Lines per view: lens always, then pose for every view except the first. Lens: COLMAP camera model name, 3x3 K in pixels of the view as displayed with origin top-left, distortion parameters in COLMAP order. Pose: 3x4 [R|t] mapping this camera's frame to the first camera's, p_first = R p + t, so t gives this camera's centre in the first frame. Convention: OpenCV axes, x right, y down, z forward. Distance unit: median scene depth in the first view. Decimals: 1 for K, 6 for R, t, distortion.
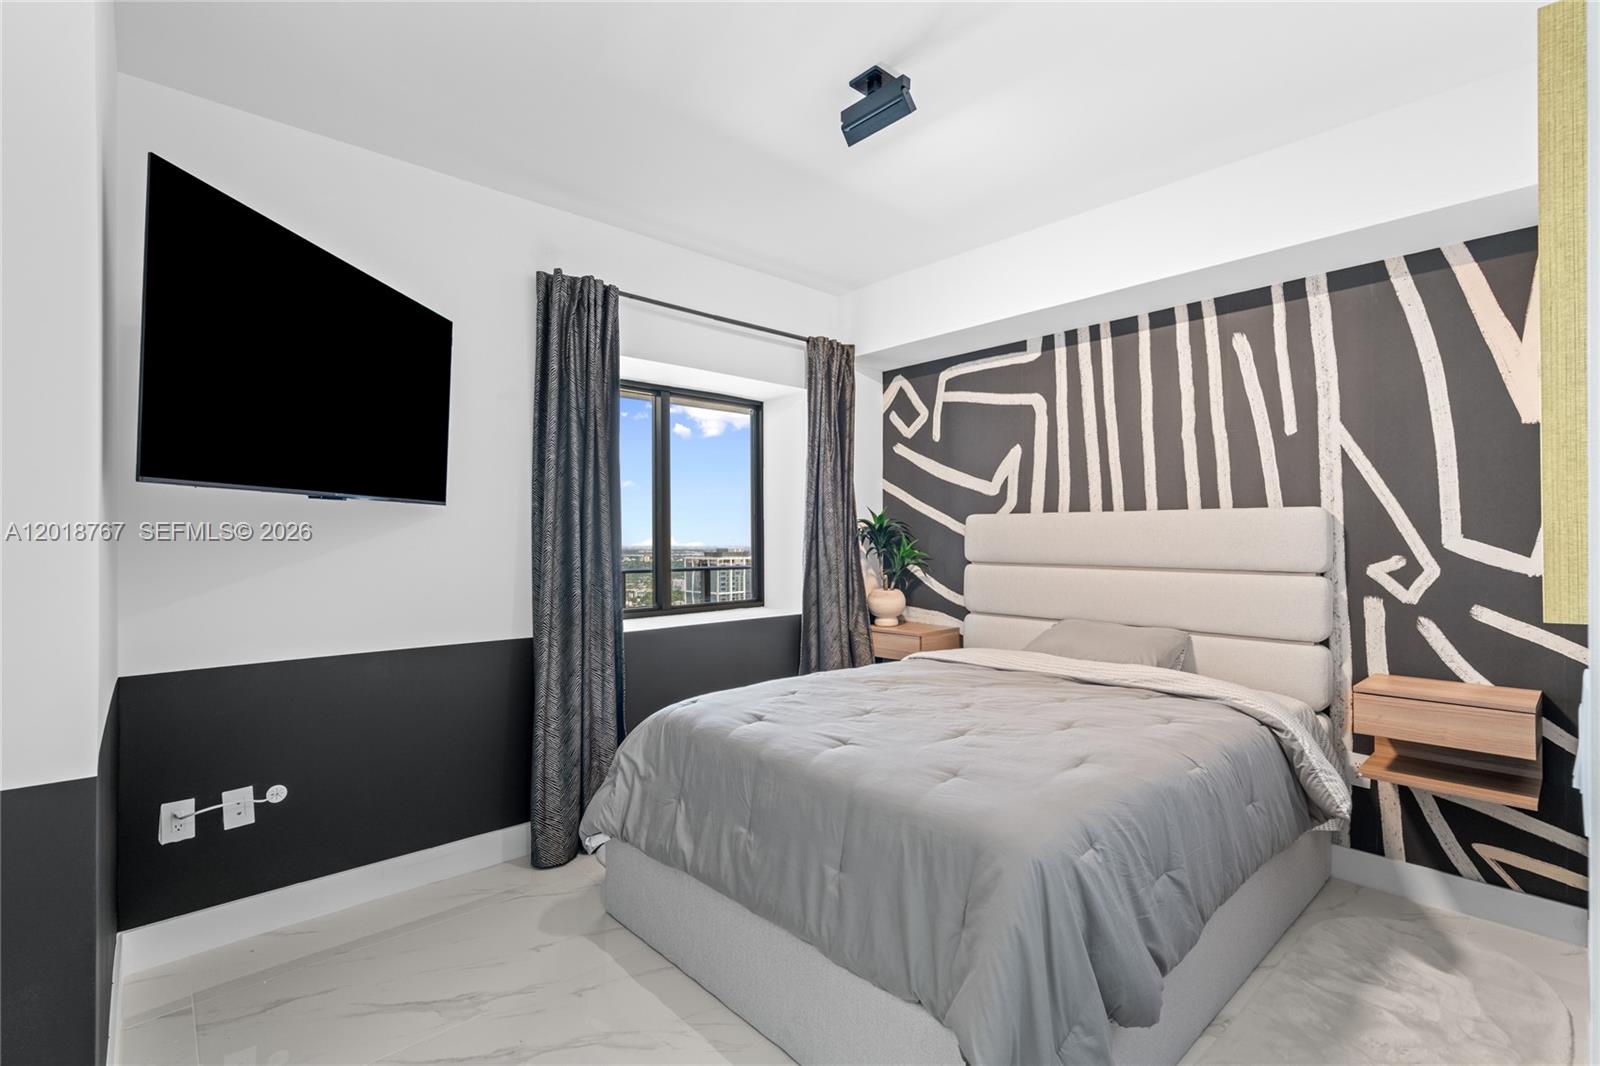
lens RADIAL K [[741.5, 0, 809.1], [0, 741.5, 537.6], [0, 0, 1]] dist [-0.007324, 0.001788]
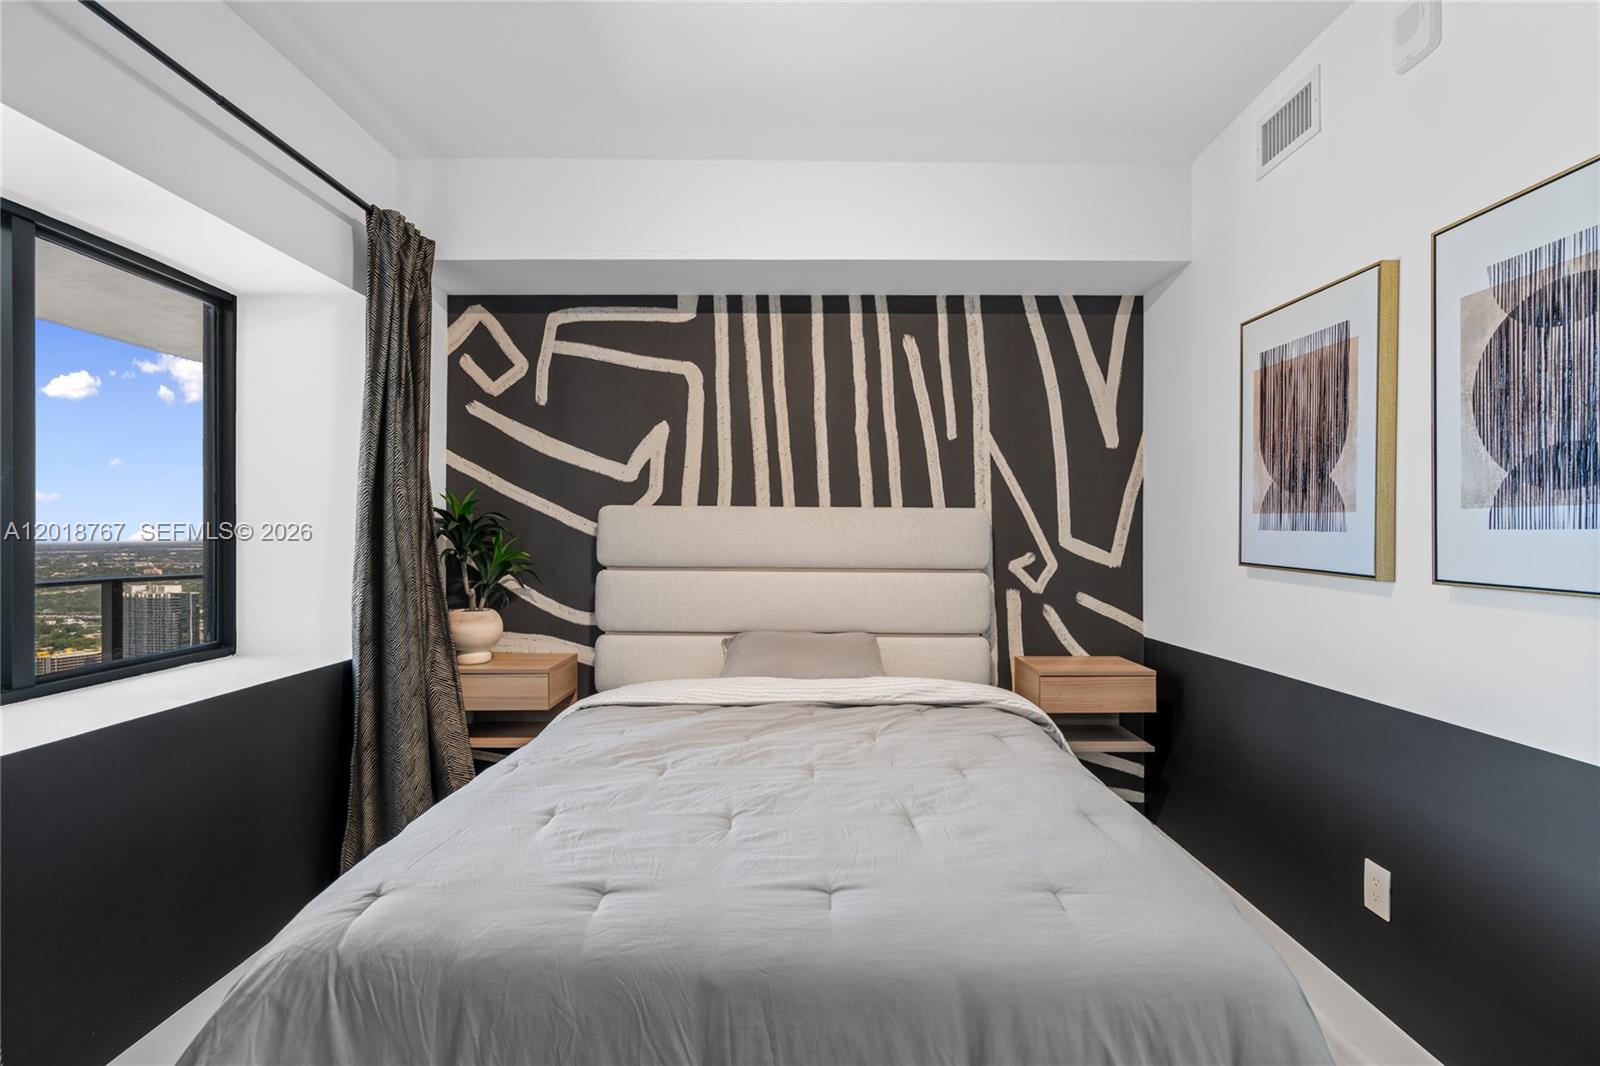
lens RADIAL K [[741.5, 0, 801.8], [0, 741.5, 530.2], [0, 0, 1]] dist [-0.007324, 0.001788]
pose [[0.676619, 0.008848, 0.736280, -0.234394], [-0.003966, 0.999957, -0.008372, 0.000480], [-0.736322, 0.002745, 0.676625, 0.371444]]
